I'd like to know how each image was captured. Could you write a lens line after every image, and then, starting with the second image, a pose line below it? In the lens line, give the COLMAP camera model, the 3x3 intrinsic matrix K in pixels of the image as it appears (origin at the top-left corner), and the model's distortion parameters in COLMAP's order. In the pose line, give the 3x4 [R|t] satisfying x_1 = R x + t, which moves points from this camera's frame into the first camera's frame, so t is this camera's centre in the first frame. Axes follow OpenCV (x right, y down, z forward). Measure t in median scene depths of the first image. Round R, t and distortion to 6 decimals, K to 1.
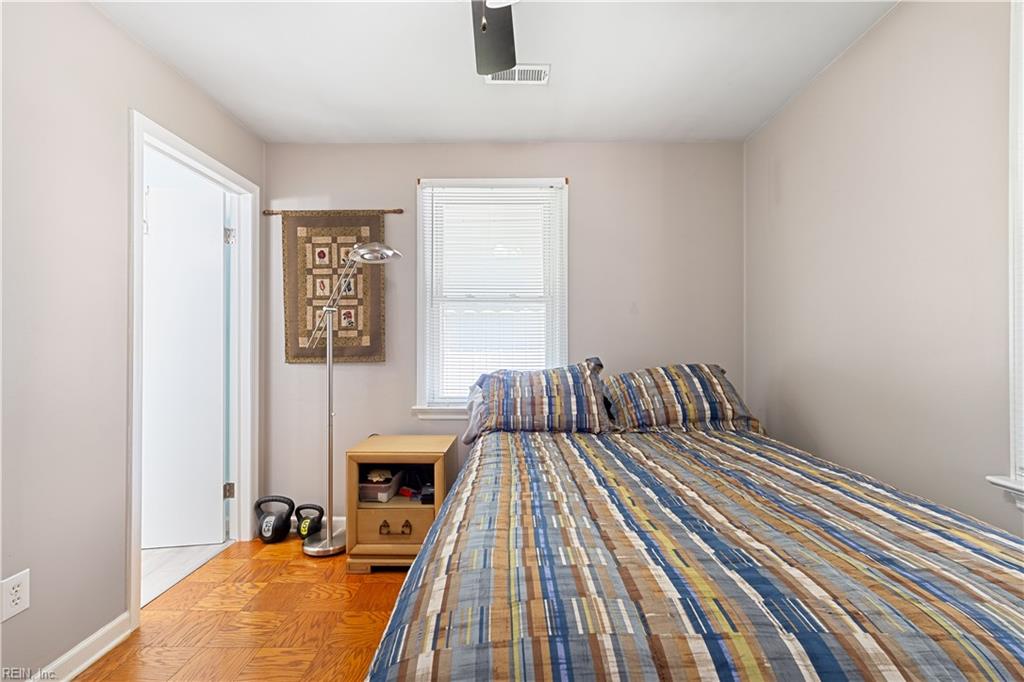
lens RADIAL K [[441.1, 0, 512.0], [0, 441.1, 341.0], [0, 0, 1]] dist [0.002205, 0.000342]
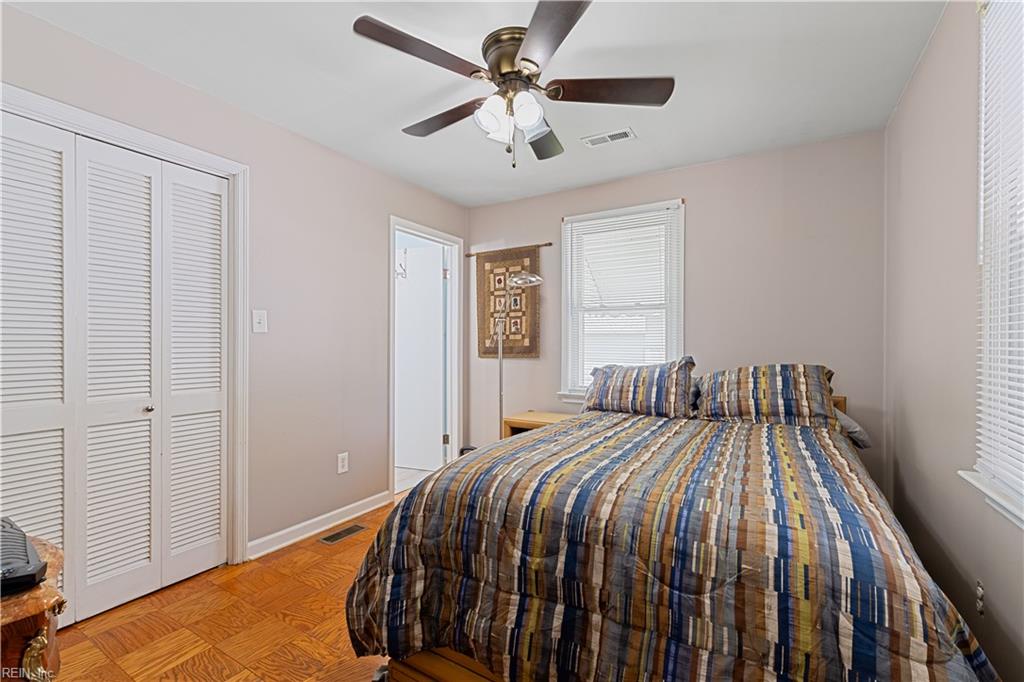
lens RADIAL K [[441.1, 0, 512.0], [0, 441.1, 341.0], [0, 0, 1]] dist [0.002205, 0.000342]
pose [[0.864603, -0.001615, -0.502453, 0.328791], [0.000941, 0.999998, -0.001596, -0.001228], [0.502455, 0.000907, 0.864603, -0.212863]]
